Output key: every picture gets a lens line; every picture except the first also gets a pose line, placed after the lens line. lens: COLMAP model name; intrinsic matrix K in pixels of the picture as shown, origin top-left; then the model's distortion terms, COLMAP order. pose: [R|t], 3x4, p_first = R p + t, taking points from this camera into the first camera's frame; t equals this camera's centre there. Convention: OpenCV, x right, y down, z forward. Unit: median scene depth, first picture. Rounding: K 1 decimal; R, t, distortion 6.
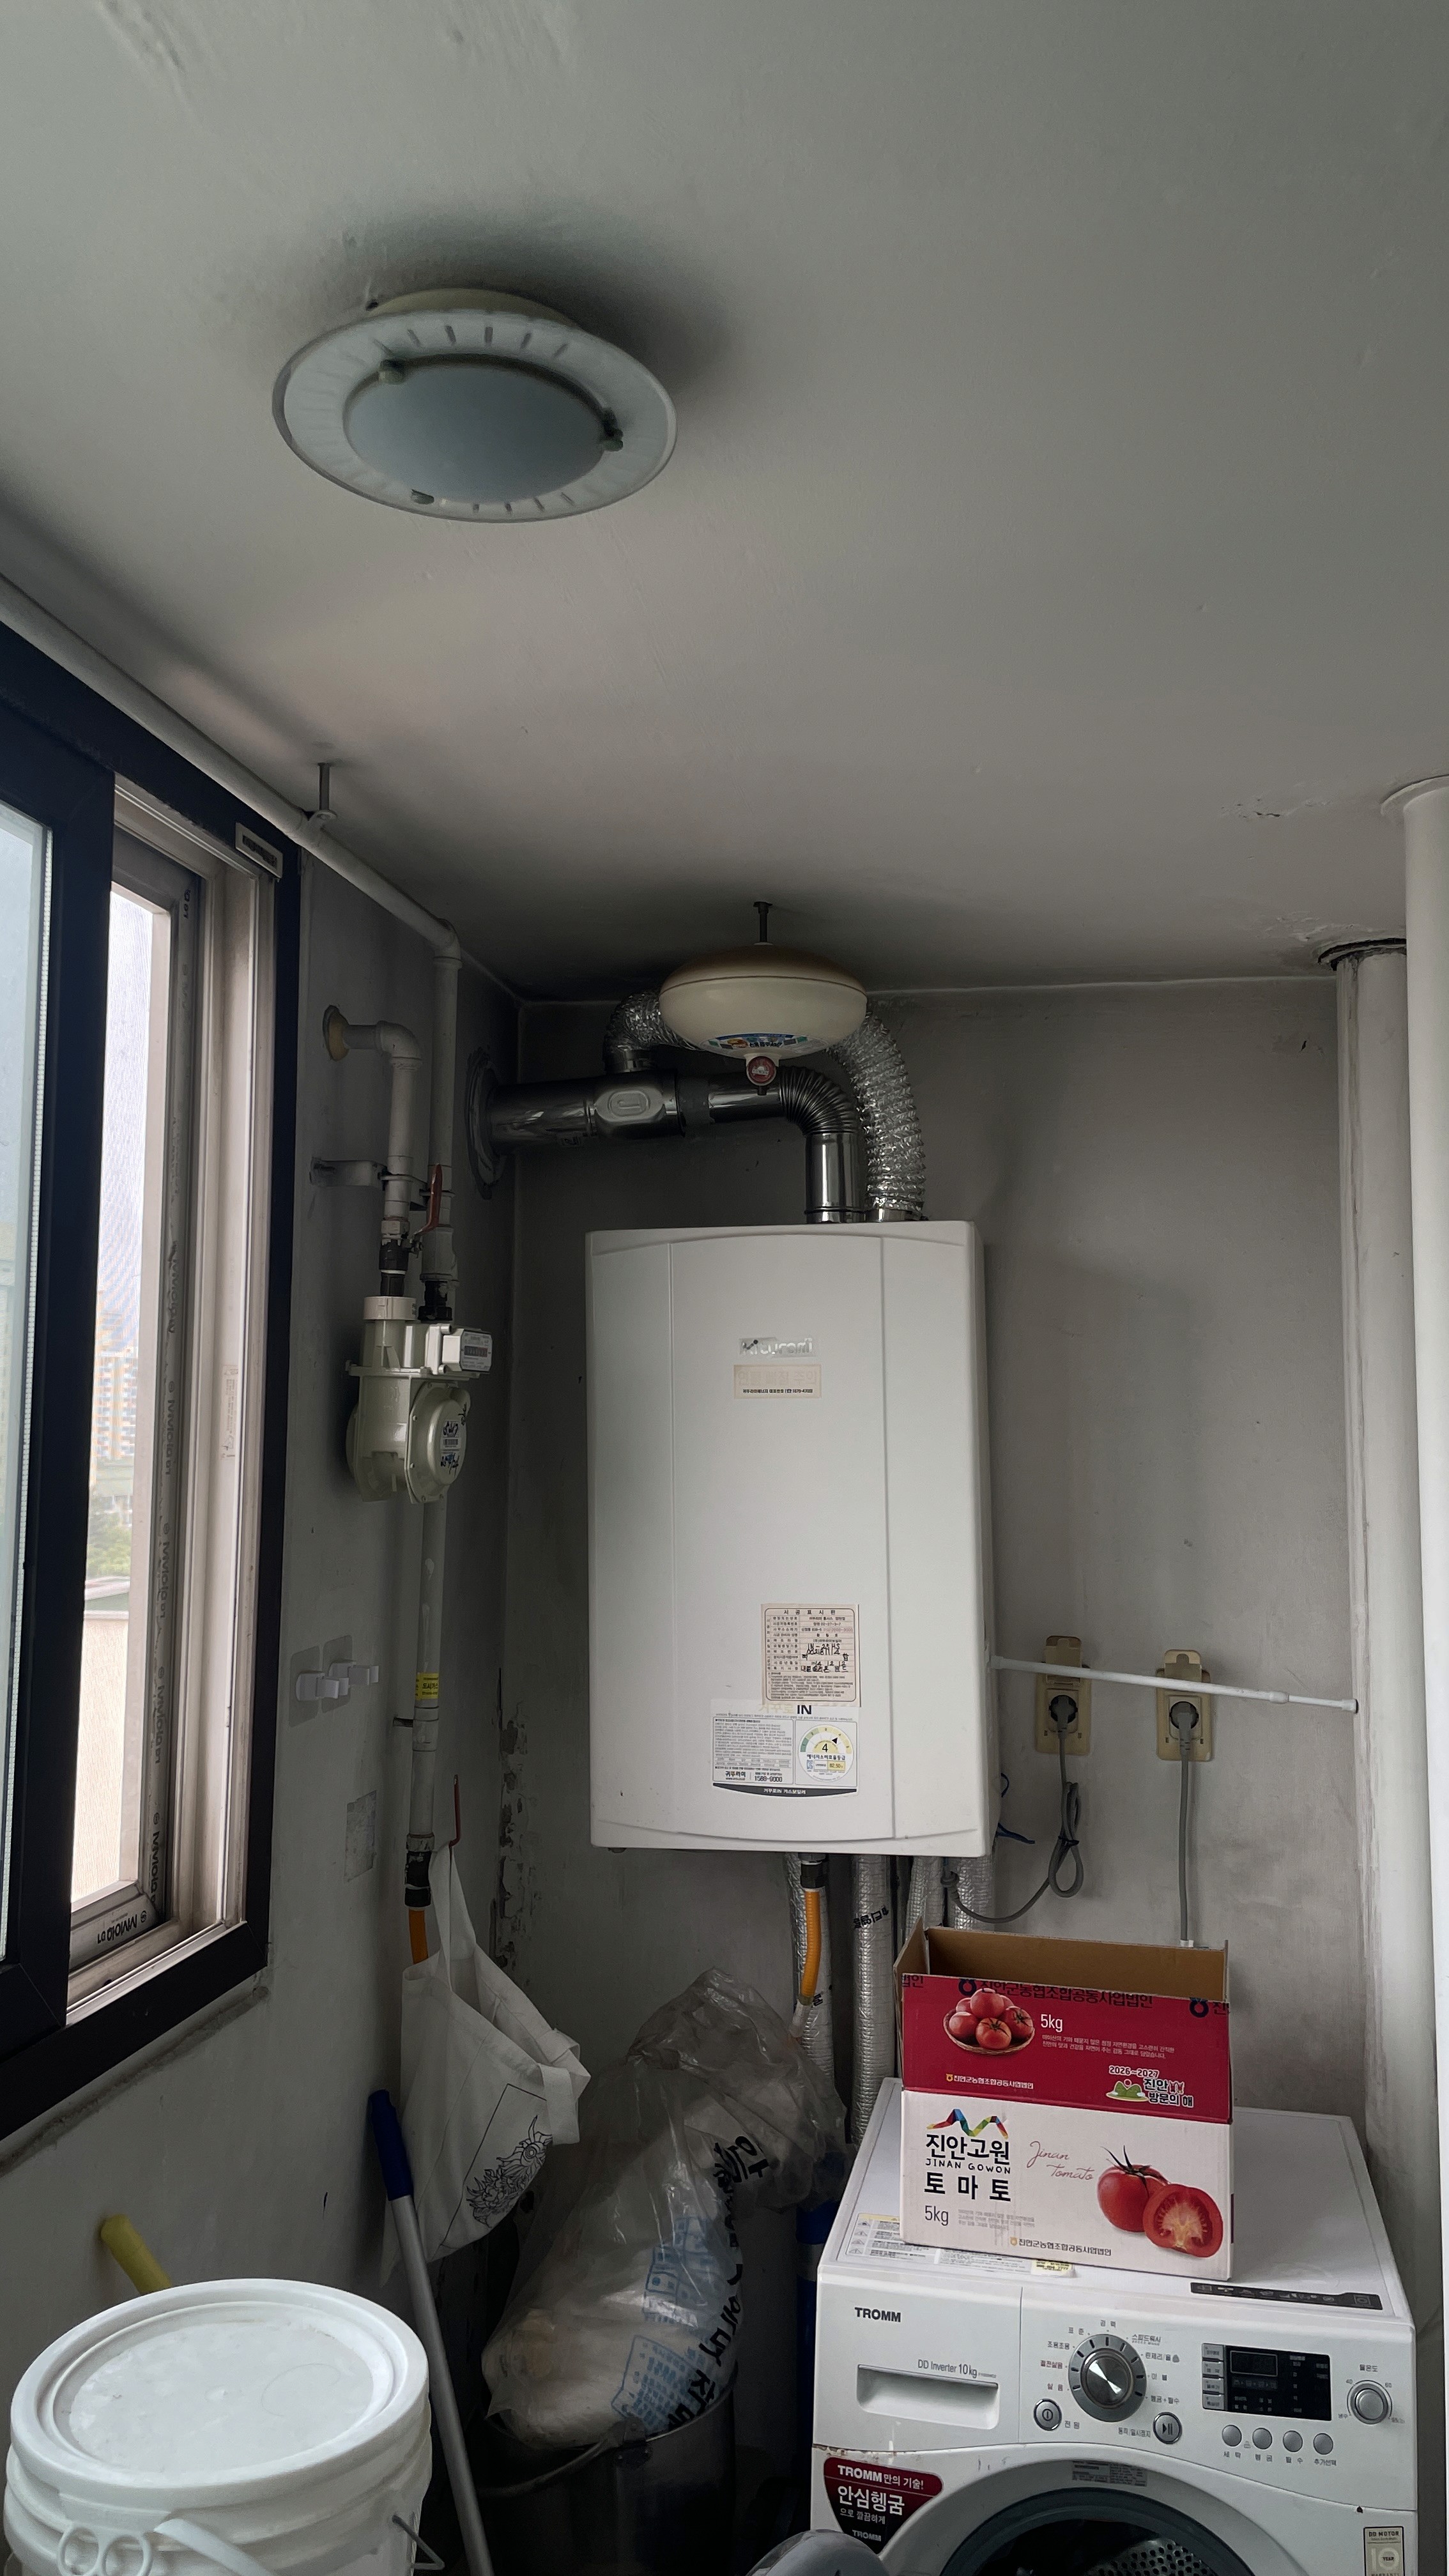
lens RADIAL K [[1941.4, 0, 733.6], [0, 1941.4, 1270.7], [0, 0, 1]] dist [0.112304, -0.246382]
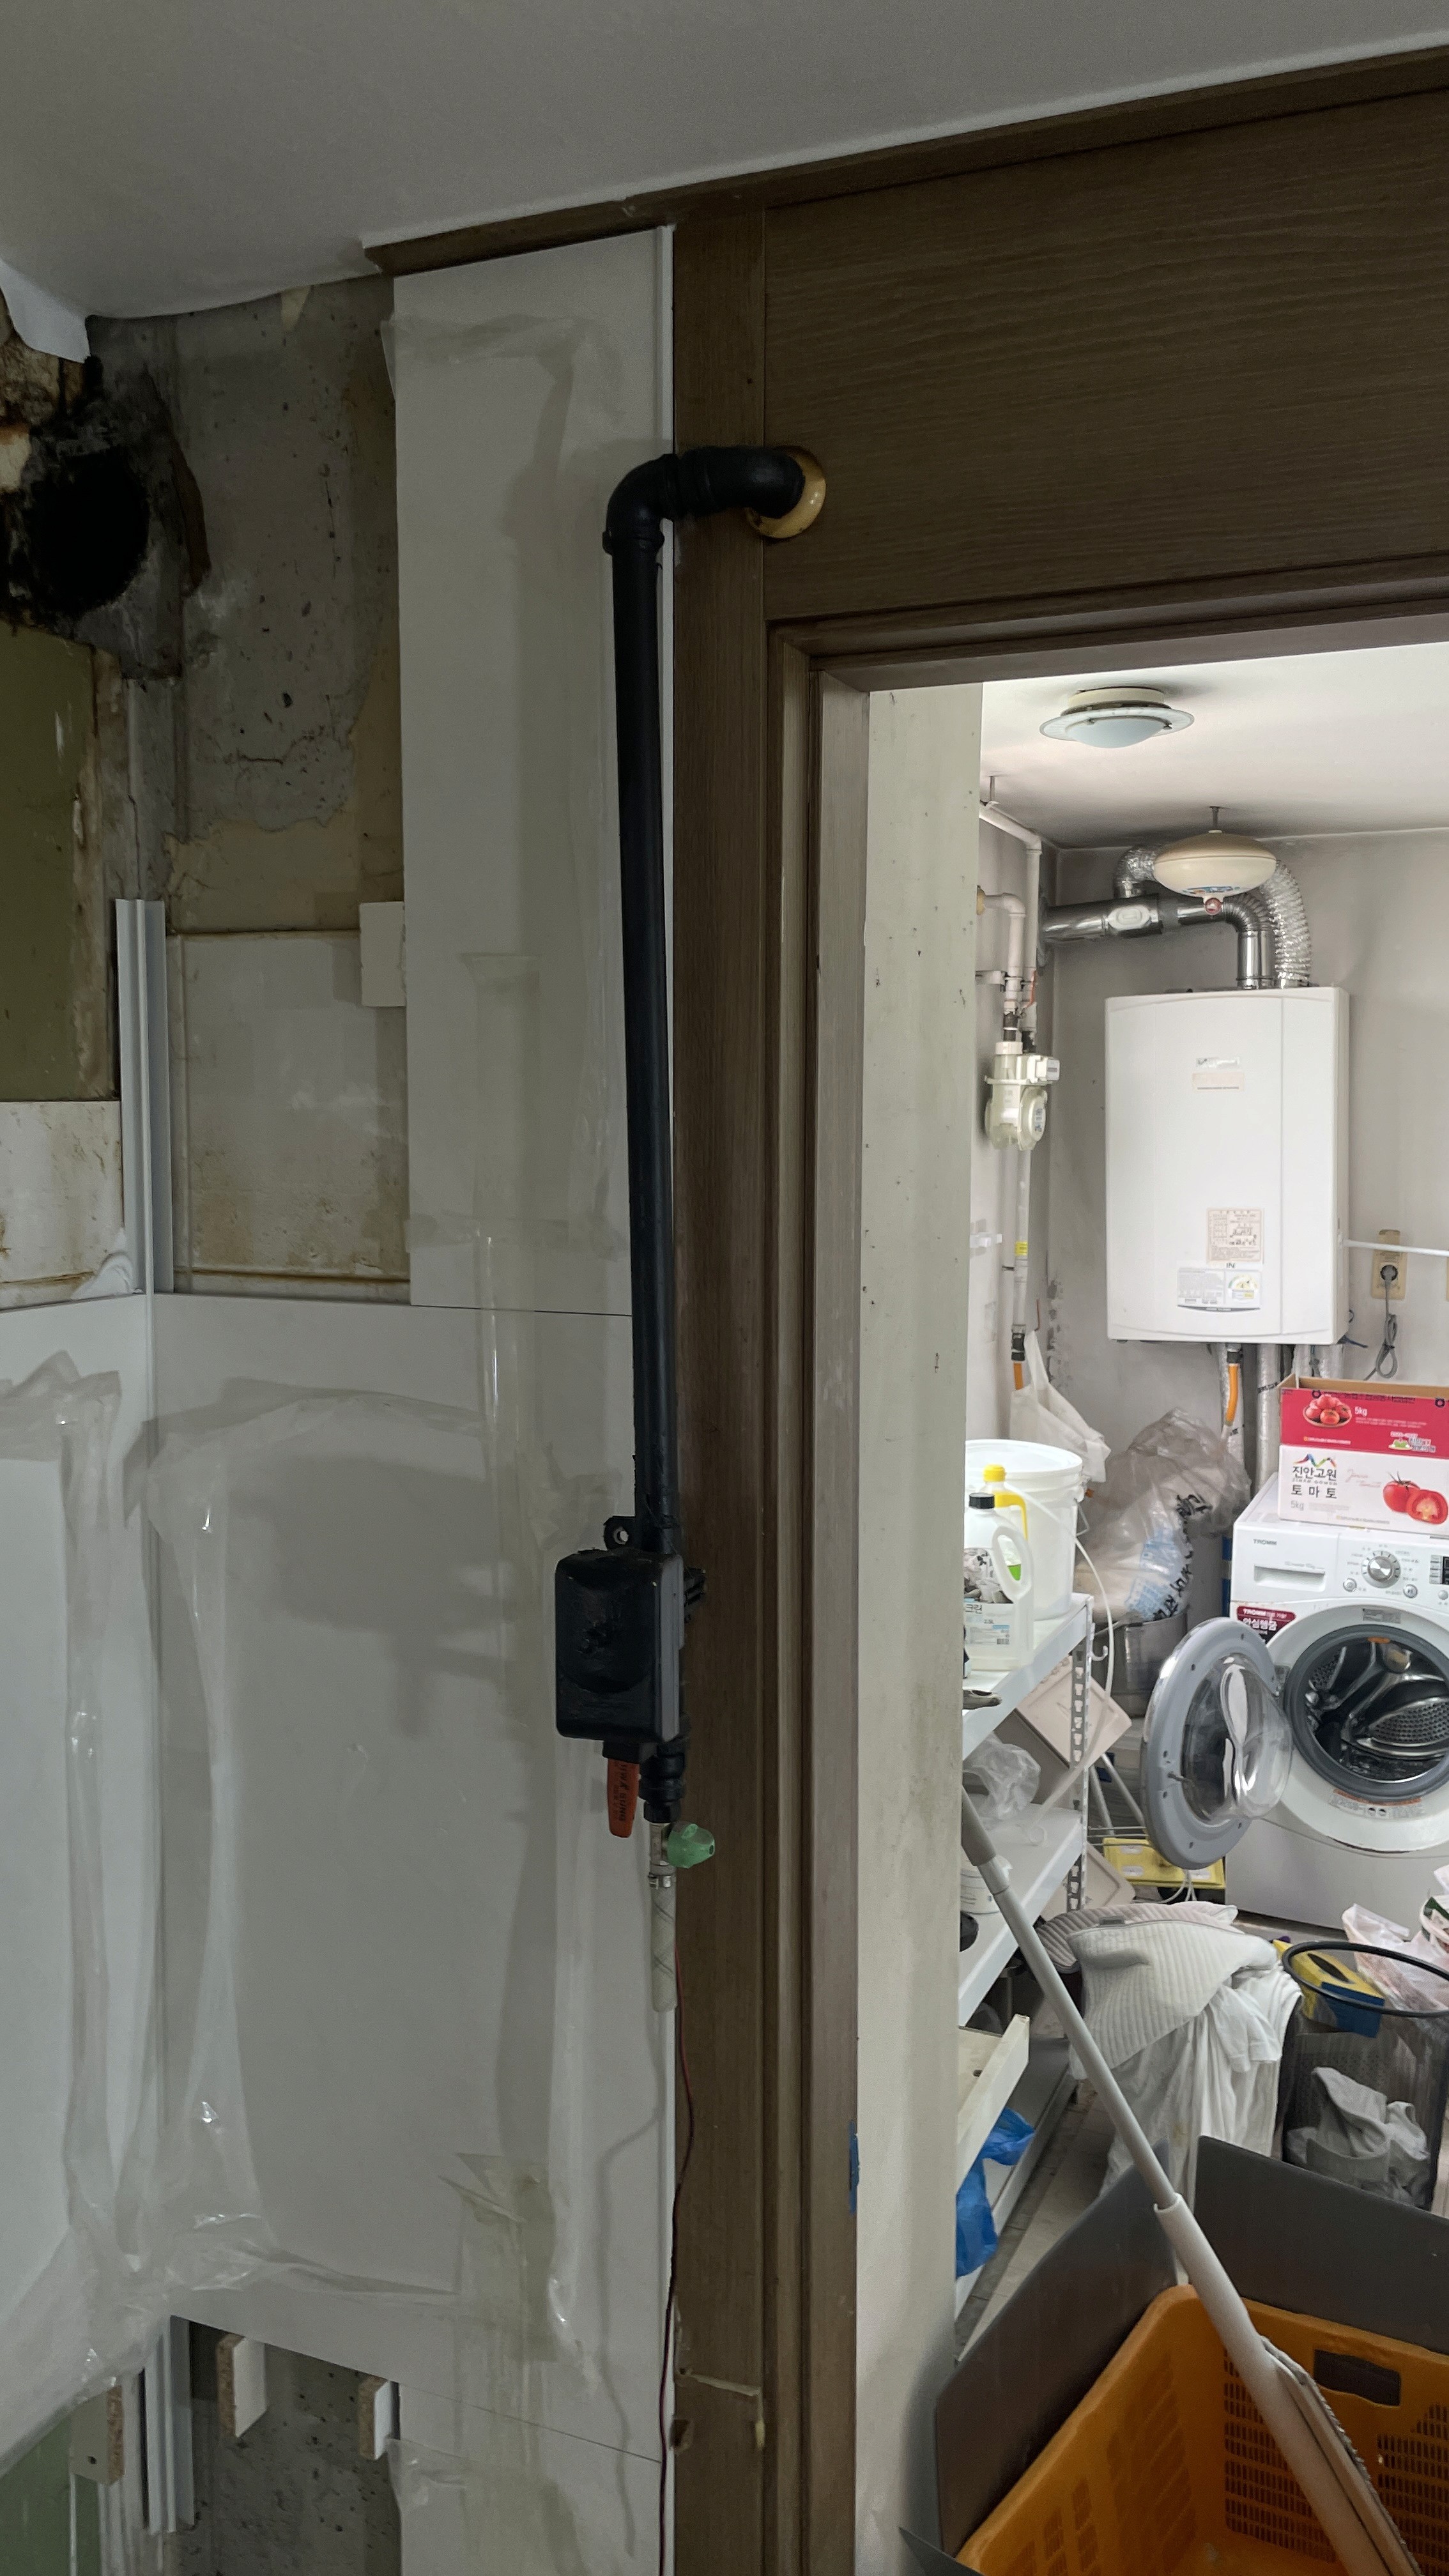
lens RADIAL K [[1941.4, 0, 733.6], [0, 1941.4, 1270.7], [0, 0, 1]] dist [0.112304, -0.246382]
pose [[0.977899, 0.009154, -0.208876, -0.036975], [0.023892, 0.987604, 0.155139, -0.062783], [0.207707, -0.156700, 0.965558, -0.864806]]
